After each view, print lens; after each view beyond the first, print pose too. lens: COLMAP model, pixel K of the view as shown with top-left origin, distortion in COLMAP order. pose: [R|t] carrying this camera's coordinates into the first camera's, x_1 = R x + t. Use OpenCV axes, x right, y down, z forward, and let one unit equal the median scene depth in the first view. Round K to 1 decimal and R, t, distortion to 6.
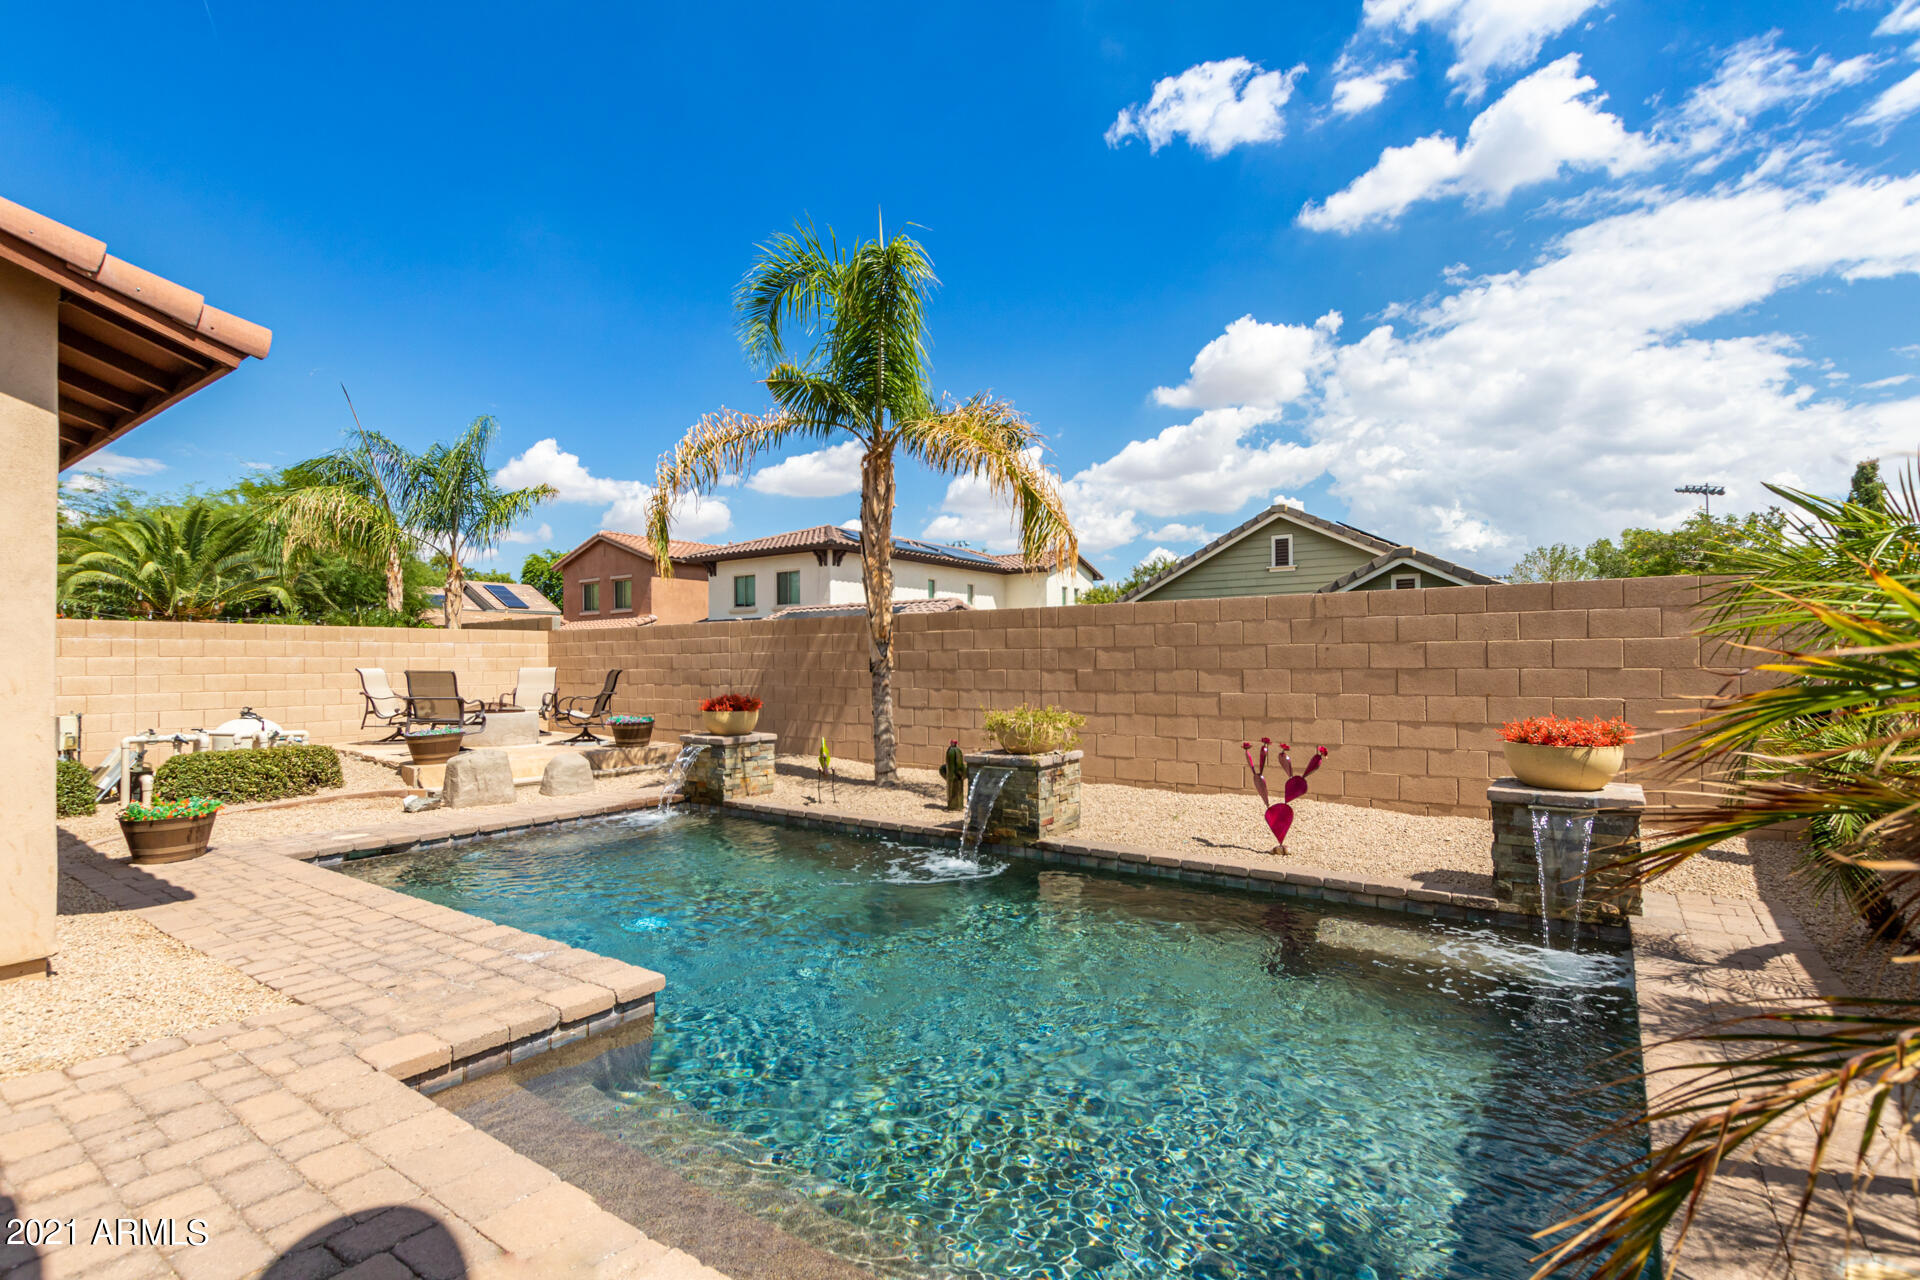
lens RADIAL K [[888.8, 0, 965.4], [0, 888.8, 638.1], [0, 0, 1]] dist [0.009698, -0.000949]
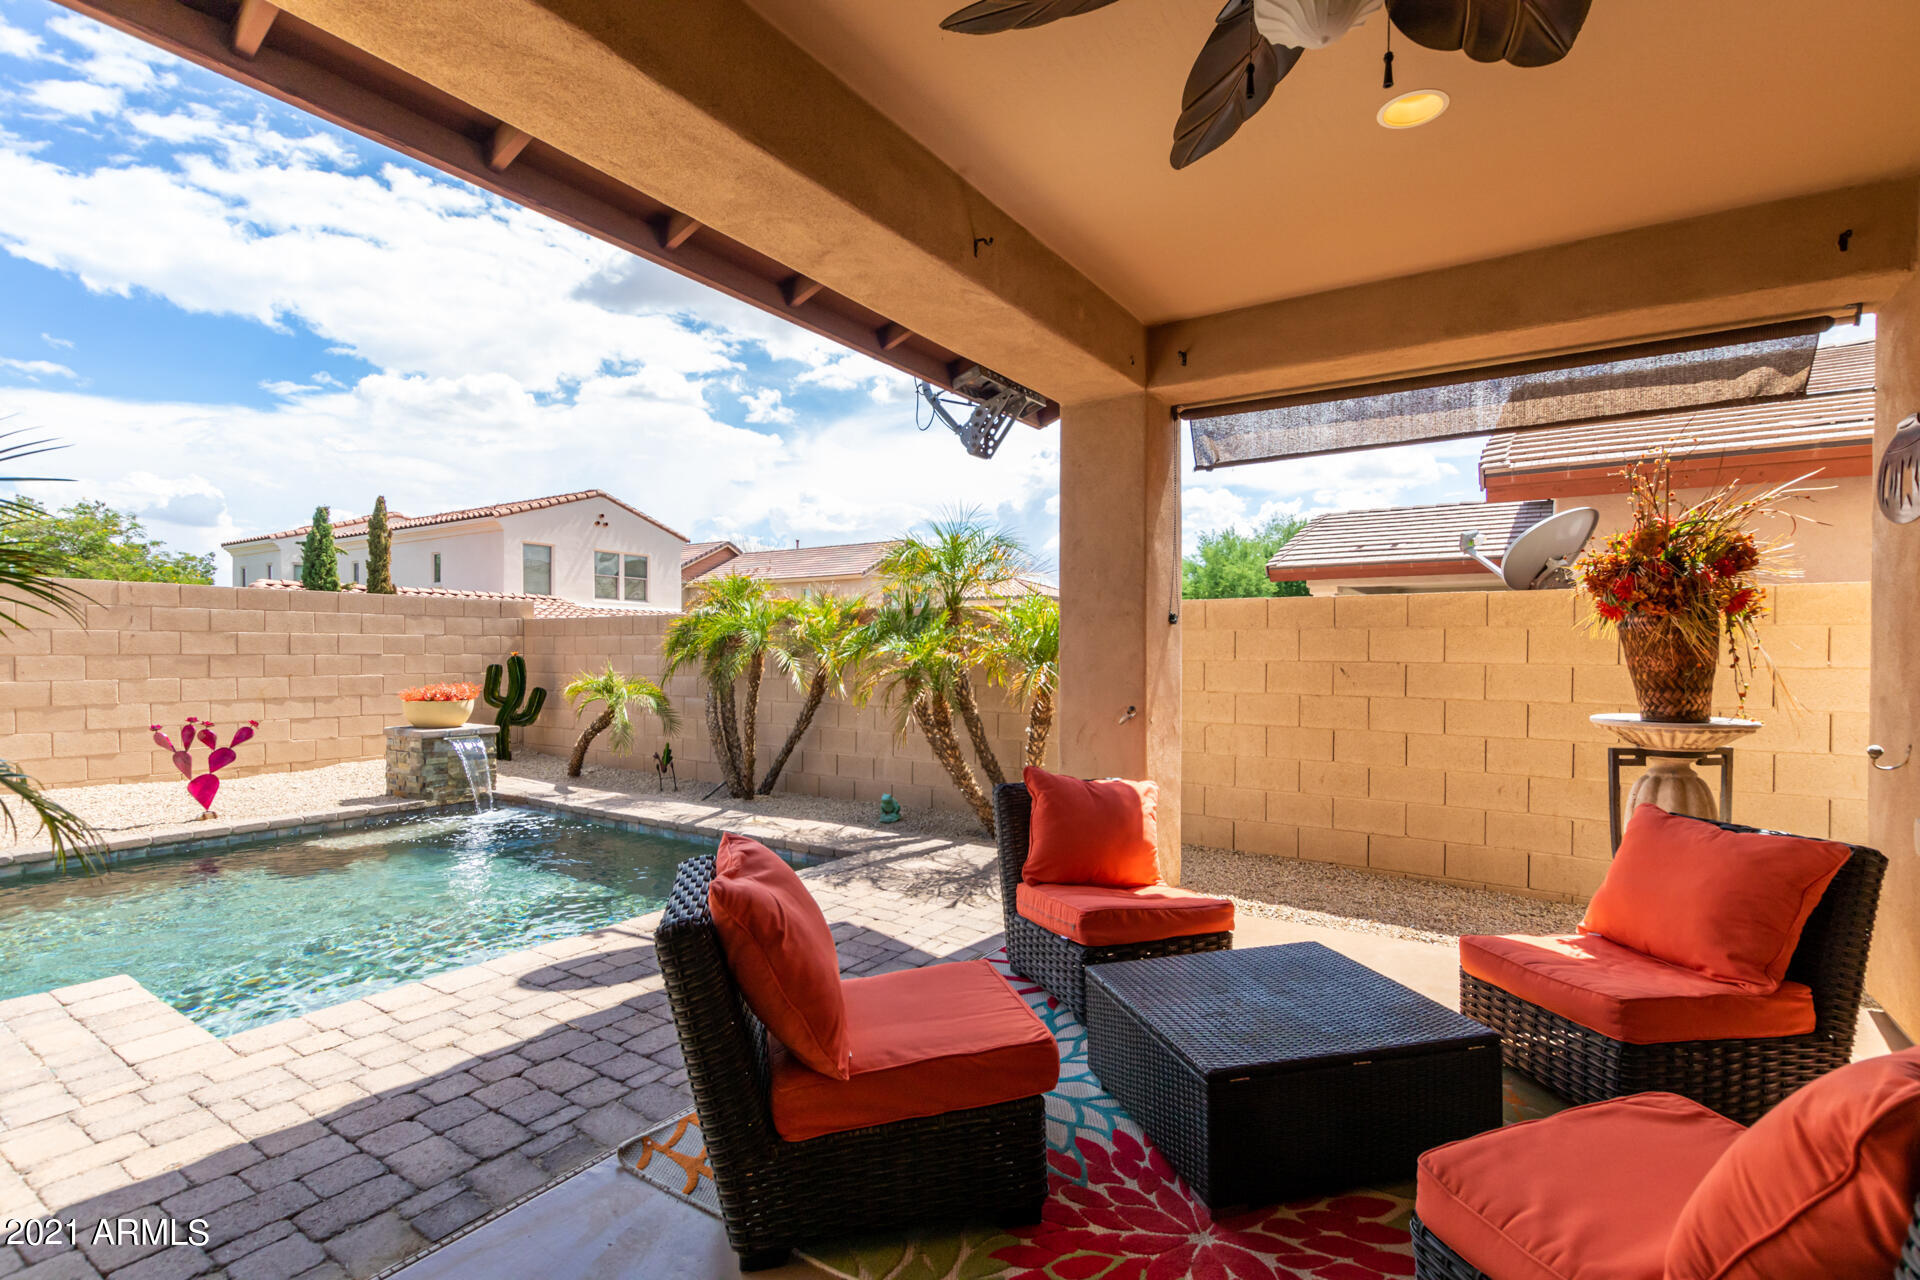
lens RADIAL K [[888.8, 0, 959.6], [0, 888.8, 630.0], [0, 0, 1]] dist [0.009698, -0.000949]
pose [[-0.038350, 0.029480, 0.998829, -0.566453], [-0.035030, 0.998911, -0.030827, 0.003255], [-0.998650, -0.036172, -0.037276, 0.067503]]
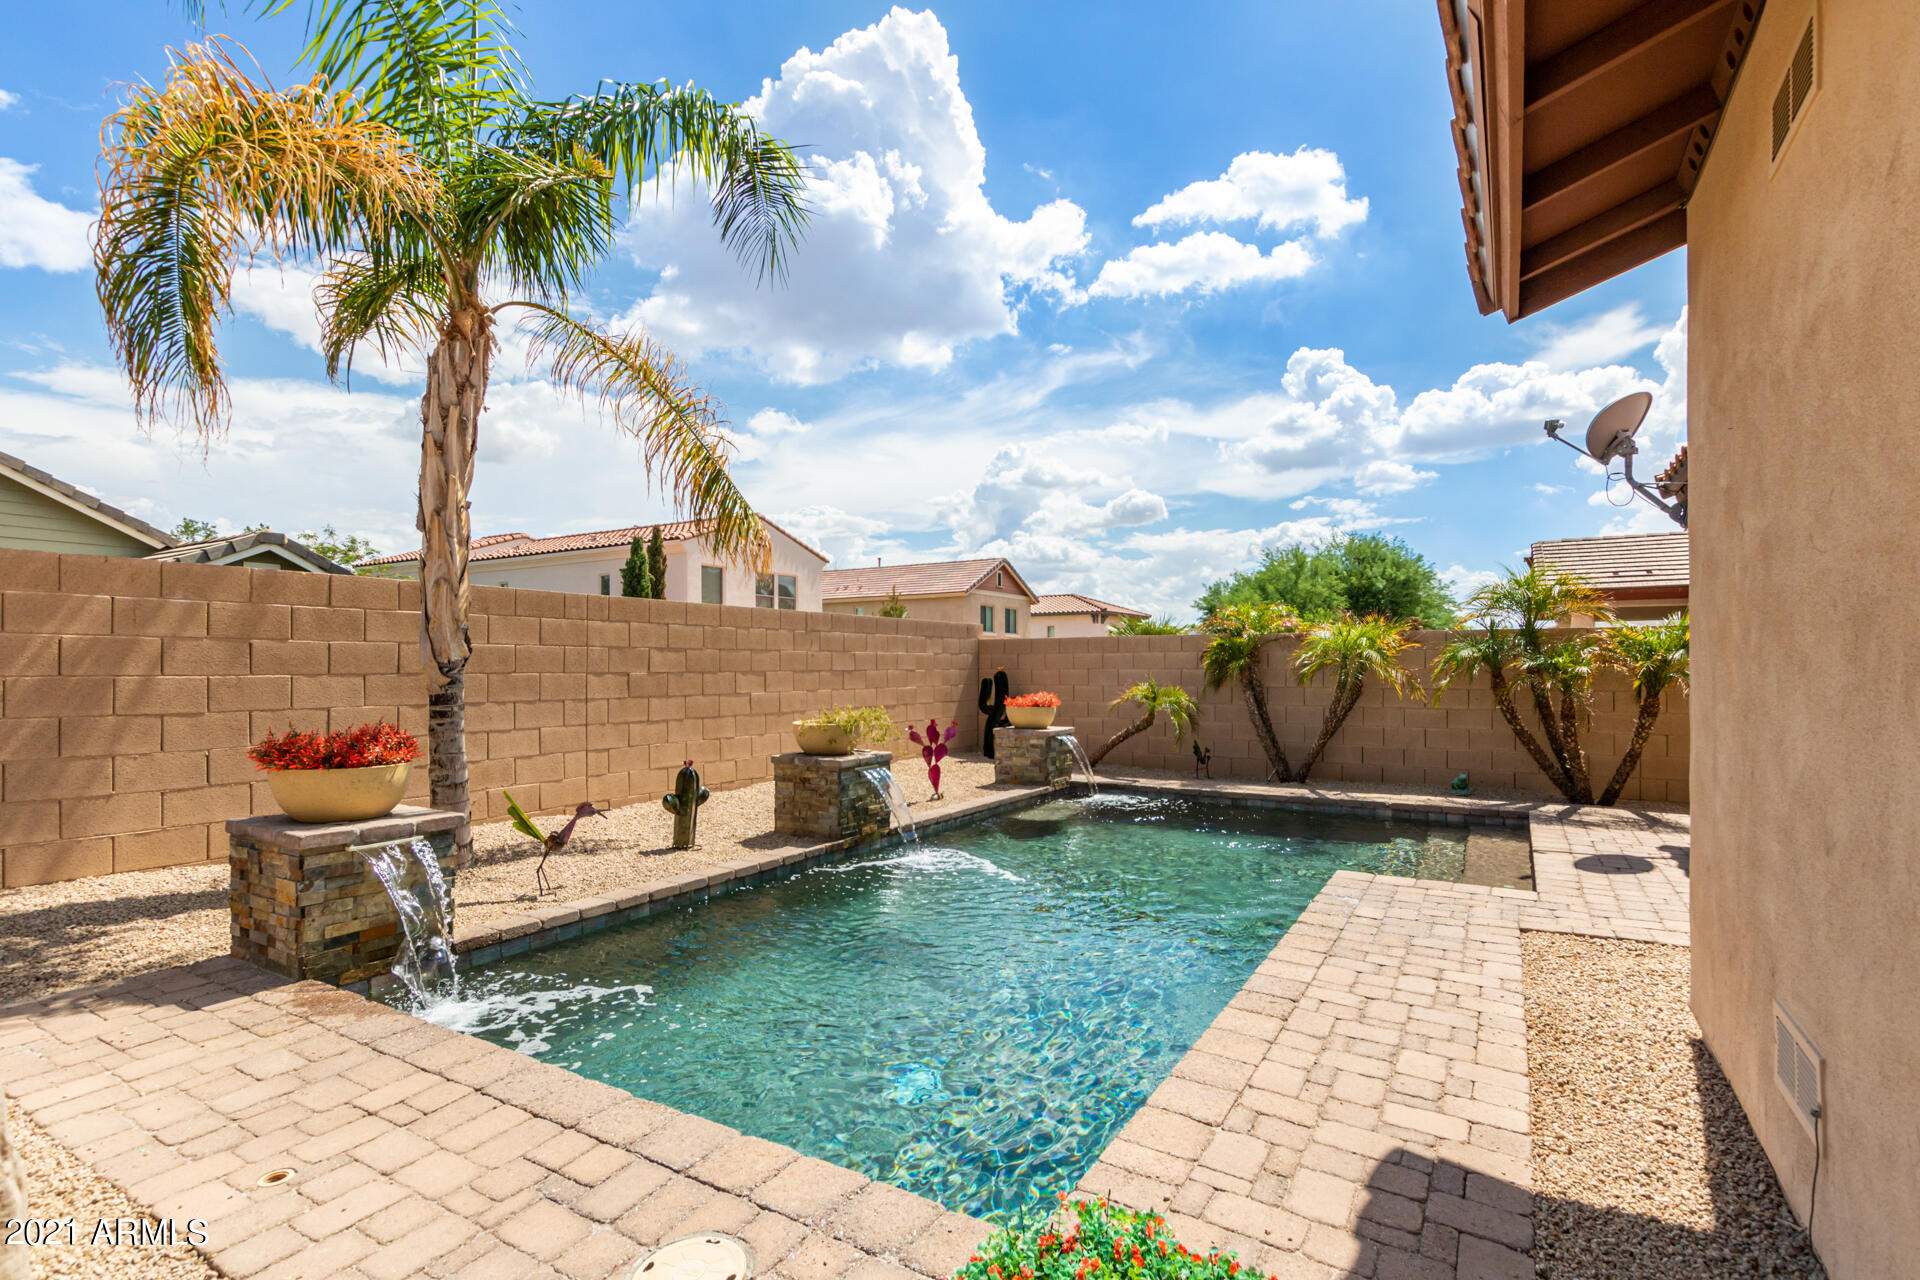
lens RADIAL K [[888.8, 0, 968.8], [0, 888.8, 660.6], [0, 0, 1]] dist [0.009698, -0.000949]
pose [[-0.070913, 0.011925, 0.997411, -0.744437], [-0.028256, 0.999503, -0.013959, 0.026540], [-0.997082, -0.029173, -0.070541, 0.728349]]
